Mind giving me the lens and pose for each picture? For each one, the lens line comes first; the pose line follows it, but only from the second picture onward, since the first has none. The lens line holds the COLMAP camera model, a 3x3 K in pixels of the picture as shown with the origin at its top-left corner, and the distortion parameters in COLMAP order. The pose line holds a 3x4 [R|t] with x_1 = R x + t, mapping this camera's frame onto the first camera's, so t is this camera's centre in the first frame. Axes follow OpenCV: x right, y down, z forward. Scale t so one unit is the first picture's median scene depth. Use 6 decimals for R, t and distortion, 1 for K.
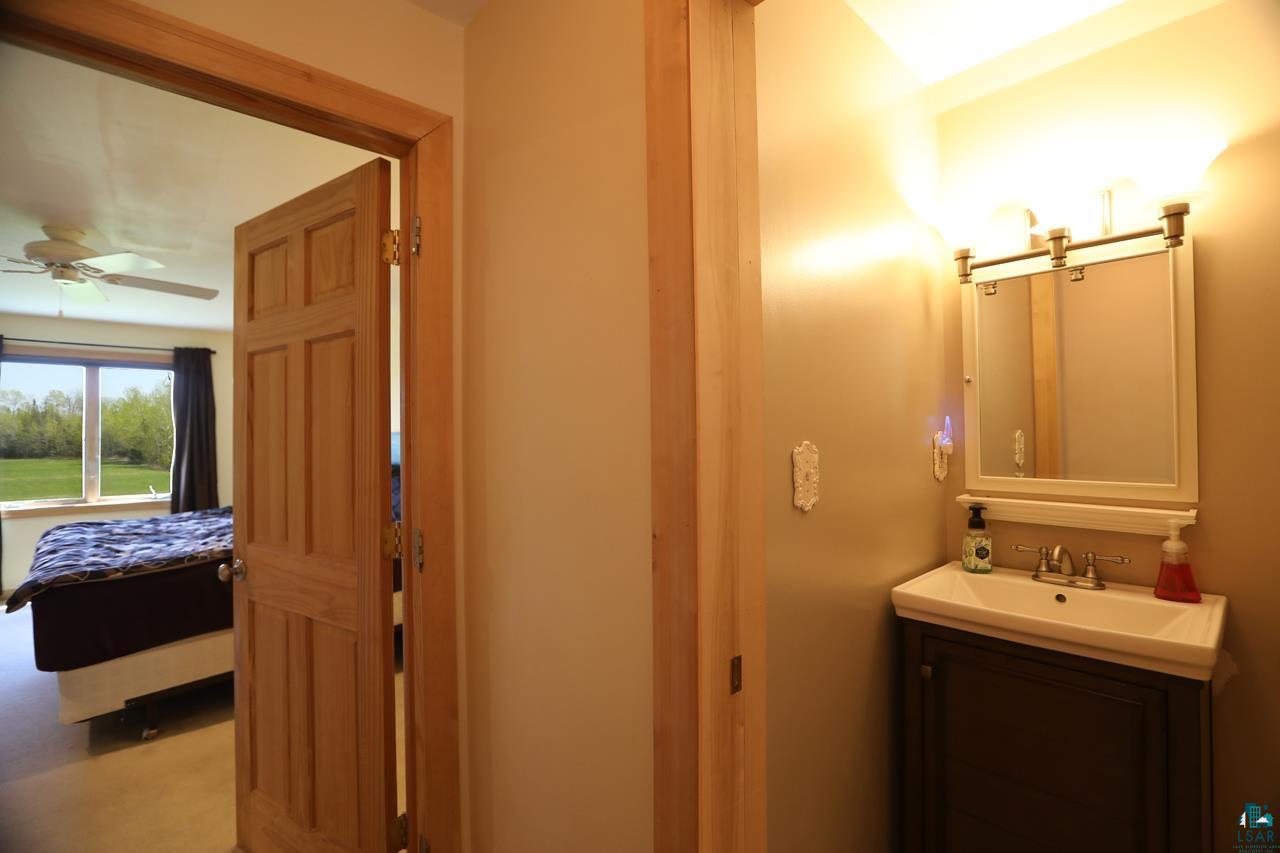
lens RADIAL K [[581.7, 0, 641.9], [0, 581.7, 426.8], [0, 0, 1]] dist [-0.038313, 0.010046]
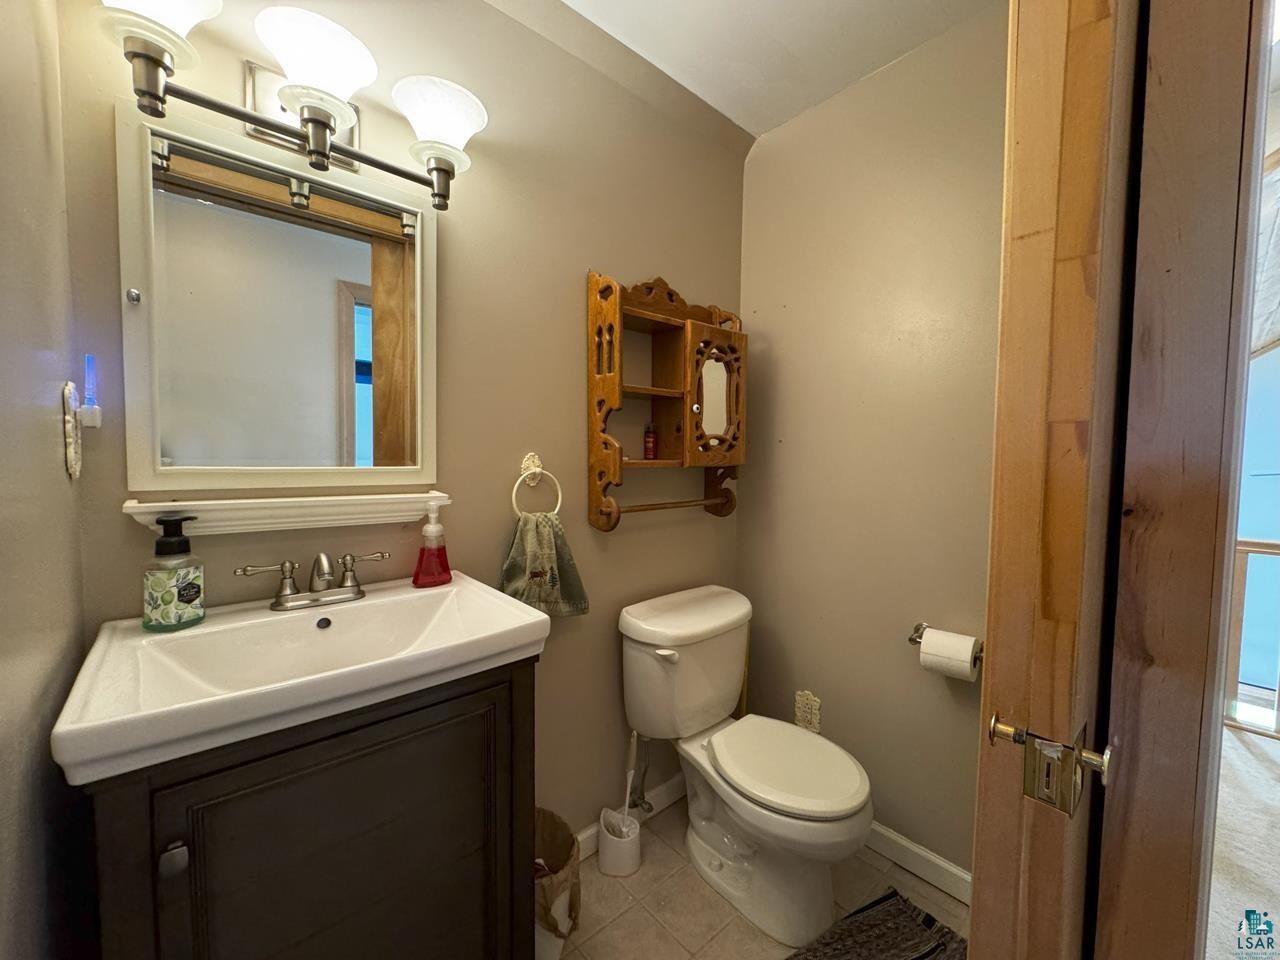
lens RADIAL K [[506.3, 0, 641.3], [0, 506.3, 480.7], [0, 0, 1]] dist [-0.010073, 0.000214]
pose [[0.018411, -0.047086, 0.998721, 0.083621], [-0.029941, 0.998417, 0.047623, 0.063474], [-0.999382, -0.030779, 0.016972, 0.522280]]
